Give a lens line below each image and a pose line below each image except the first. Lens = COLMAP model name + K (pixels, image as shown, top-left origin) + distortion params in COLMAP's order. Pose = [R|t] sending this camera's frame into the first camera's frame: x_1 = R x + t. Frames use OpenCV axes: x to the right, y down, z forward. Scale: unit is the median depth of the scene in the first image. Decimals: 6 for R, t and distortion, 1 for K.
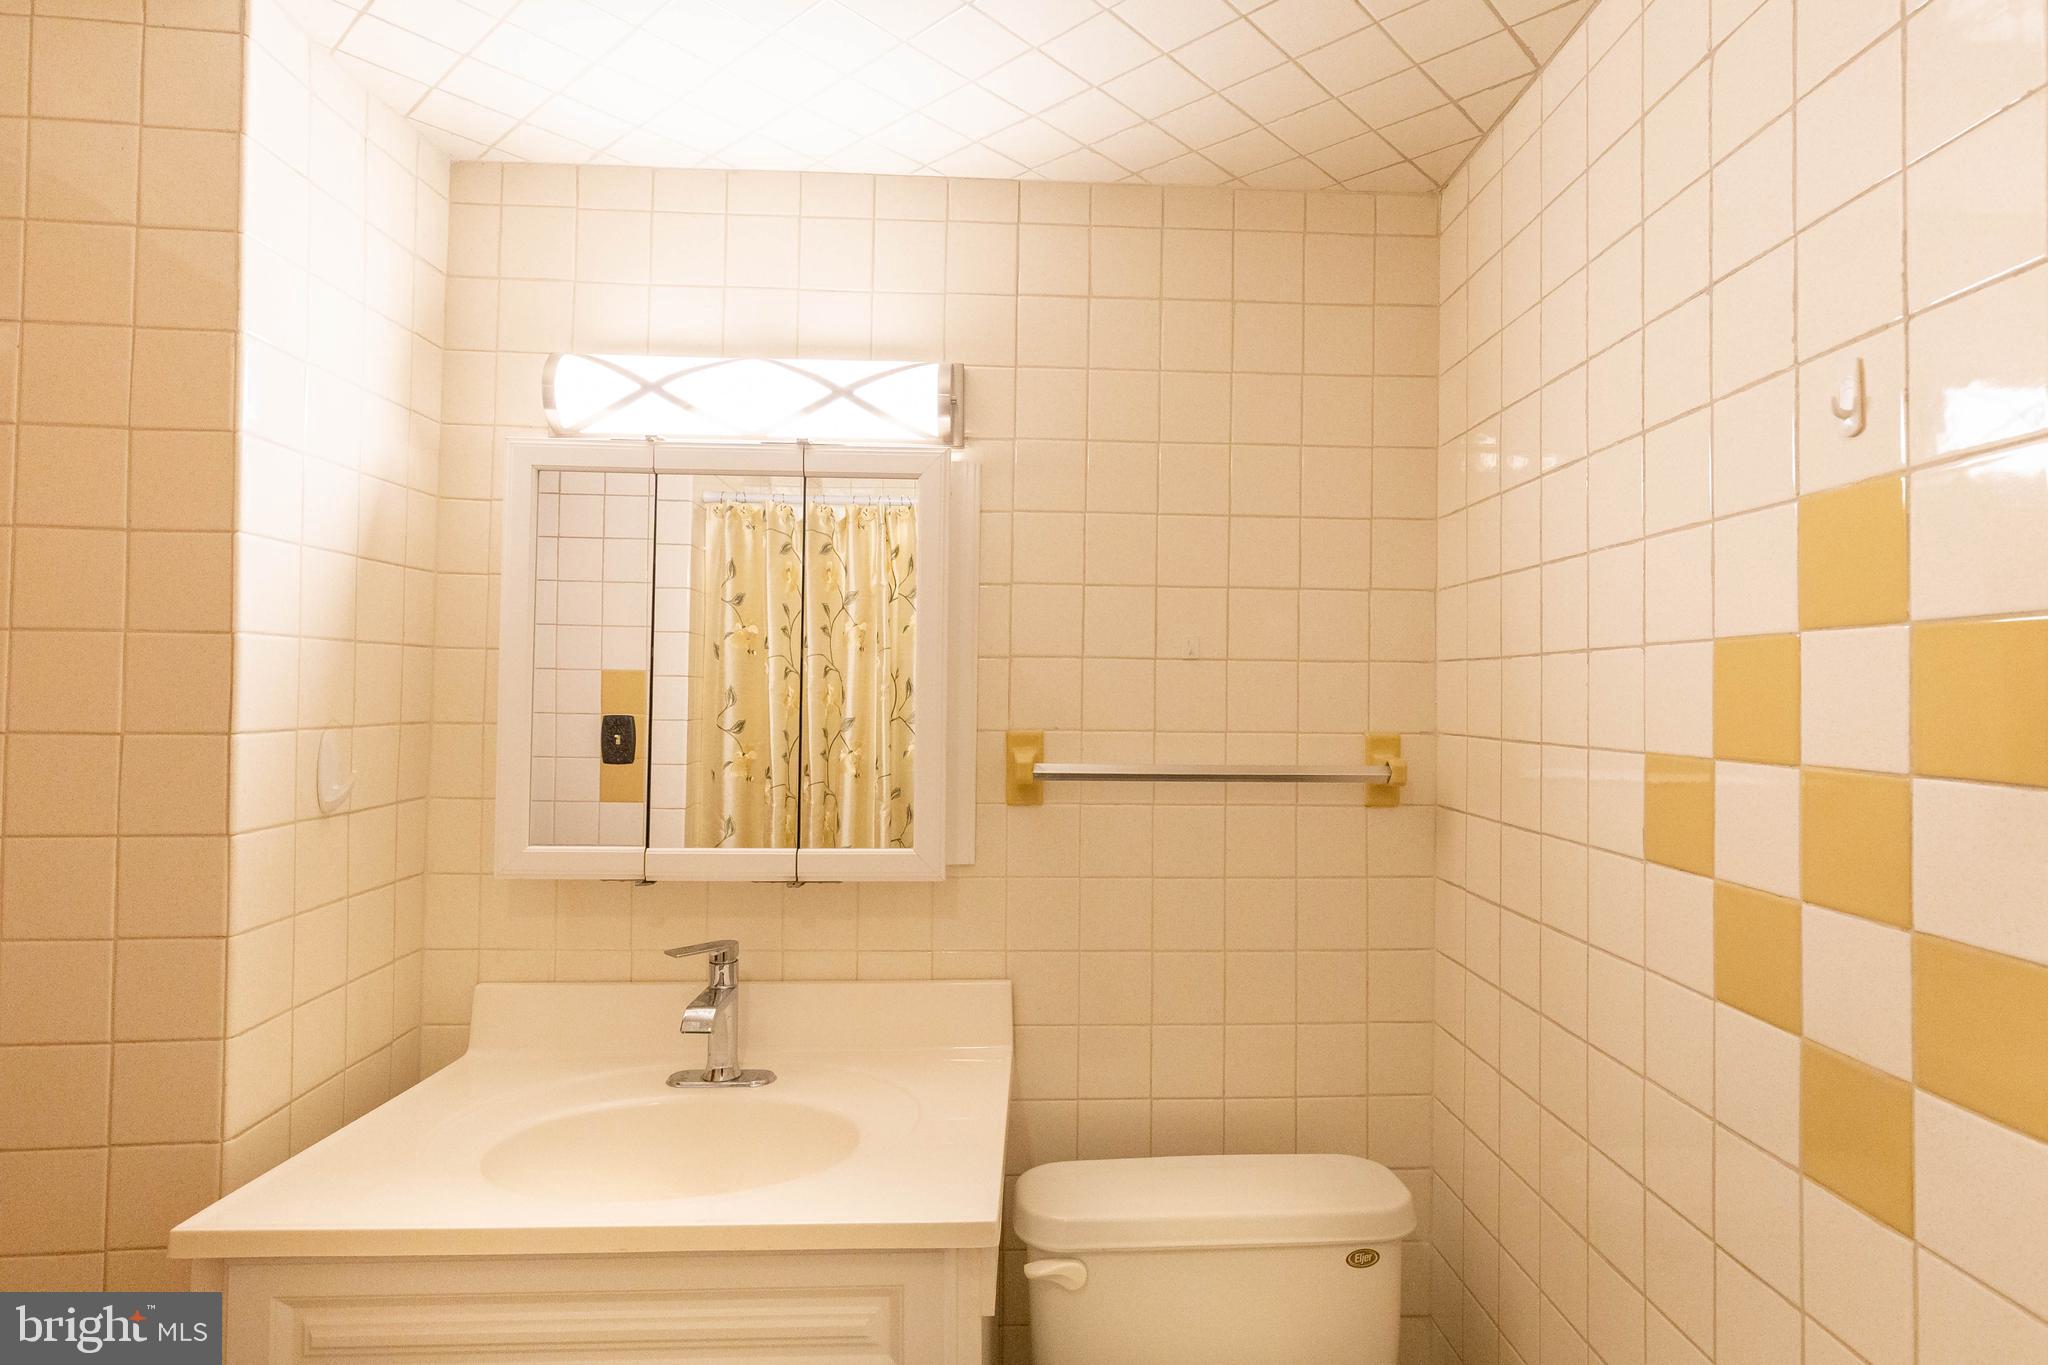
lens RADIAL K [[1005.4, 0, 1024.0], [0, 1005.4, 682.5], [0, 0, 1]] dist [-0.001429, -0.000649]
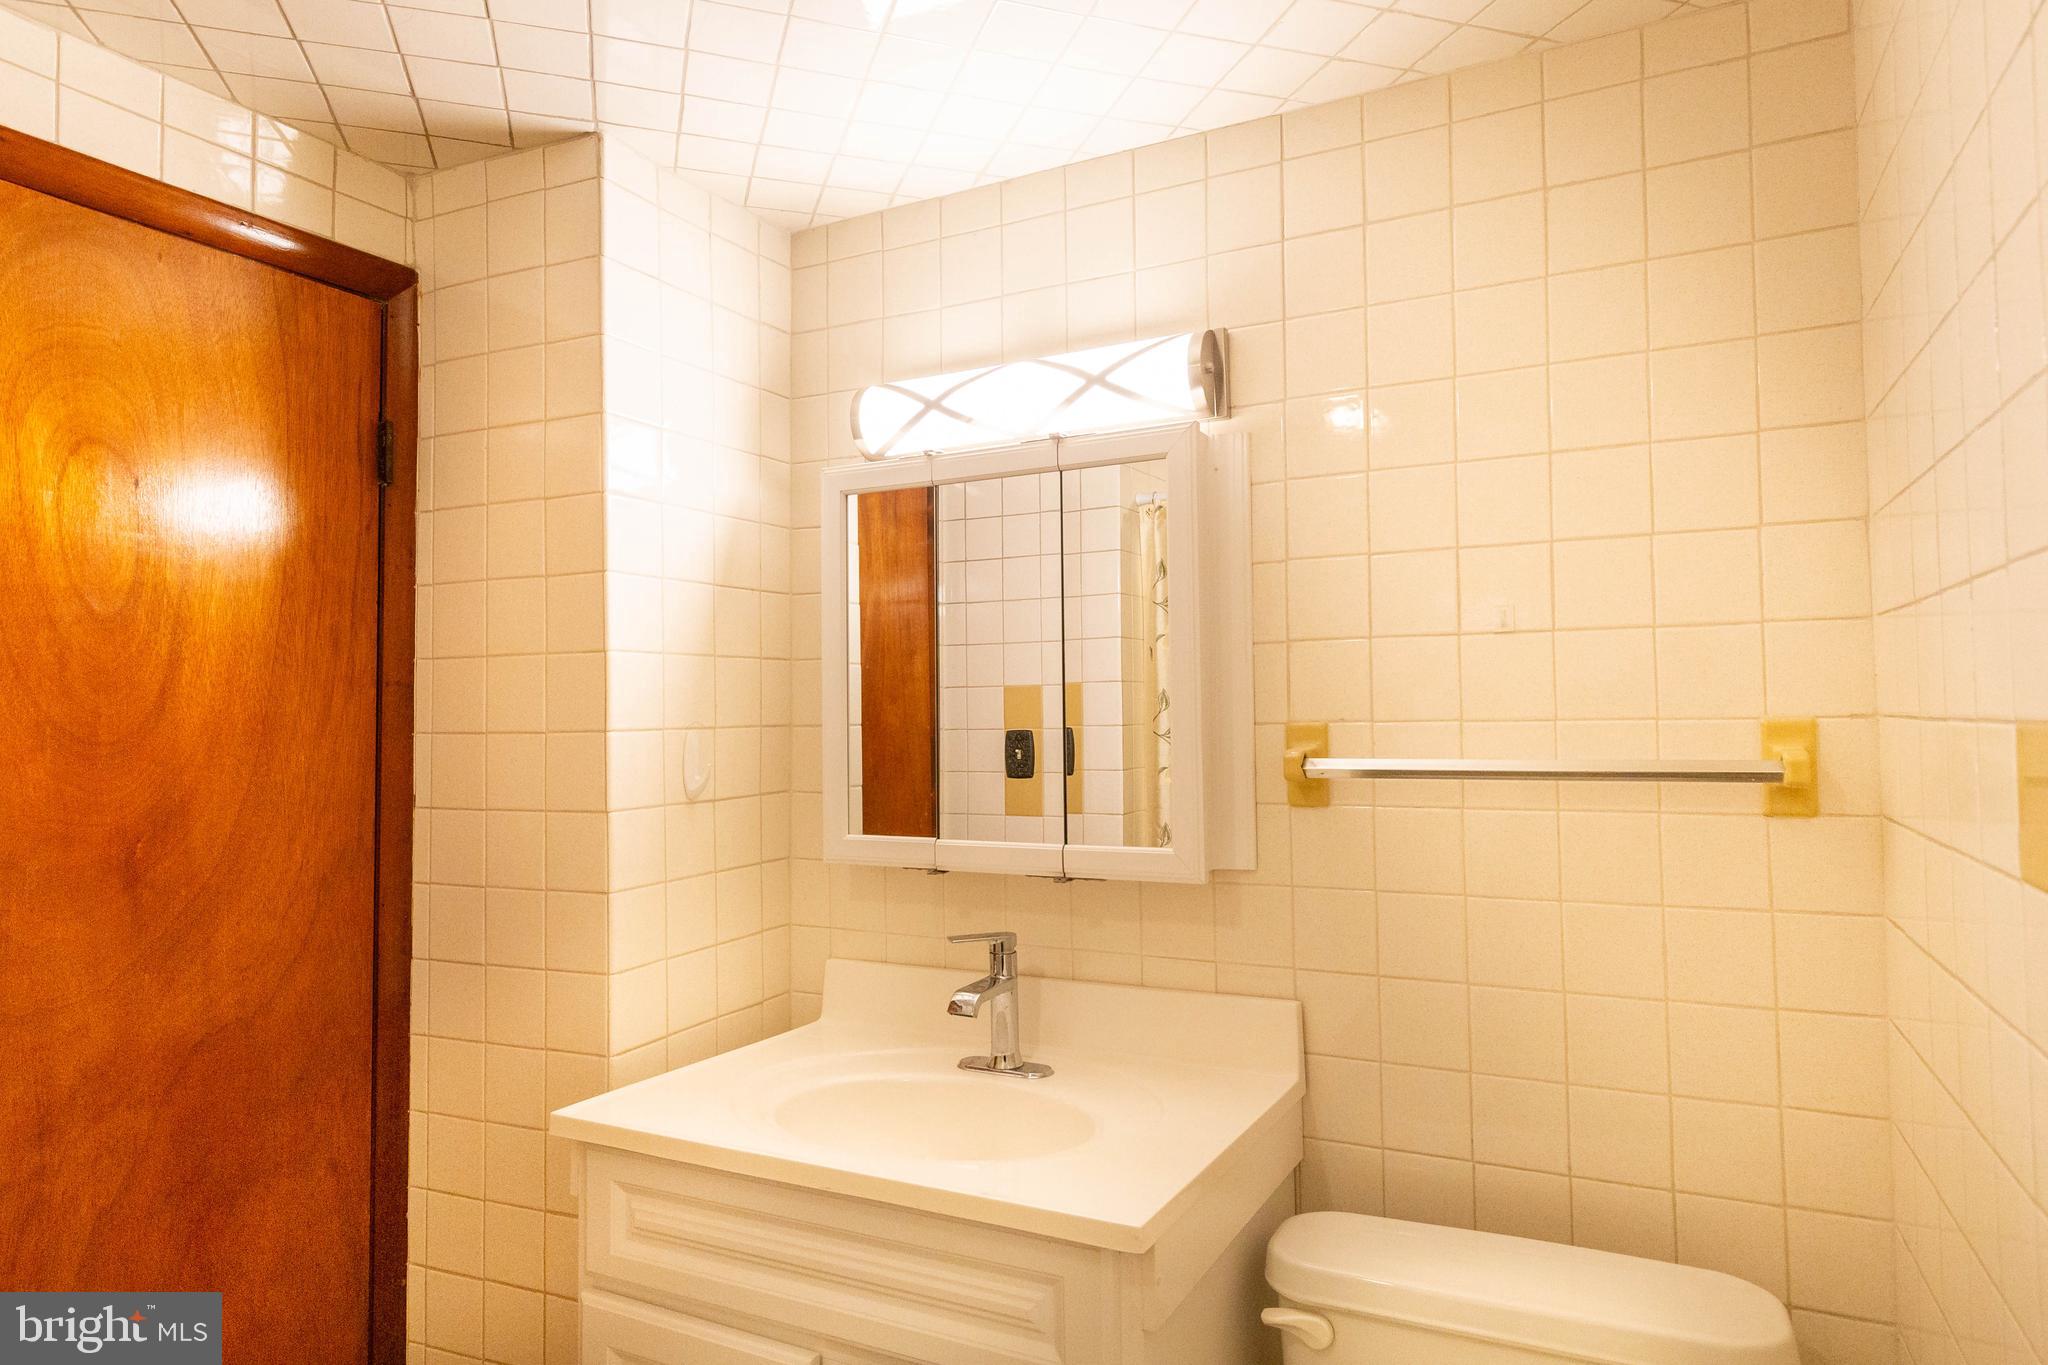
lens RADIAL K [[1137.5, 0, 1119.4], [0, 1137.5, 693.0], [0, 0, 1]] dist [0.002709, -0.002171]
pose [[0.884482, -0.033721, -0.465354, 0.349055], [0.029949, 0.999431, -0.015500, 0.034428], [0.465612, -0.000228, 0.884989, 0.029100]]
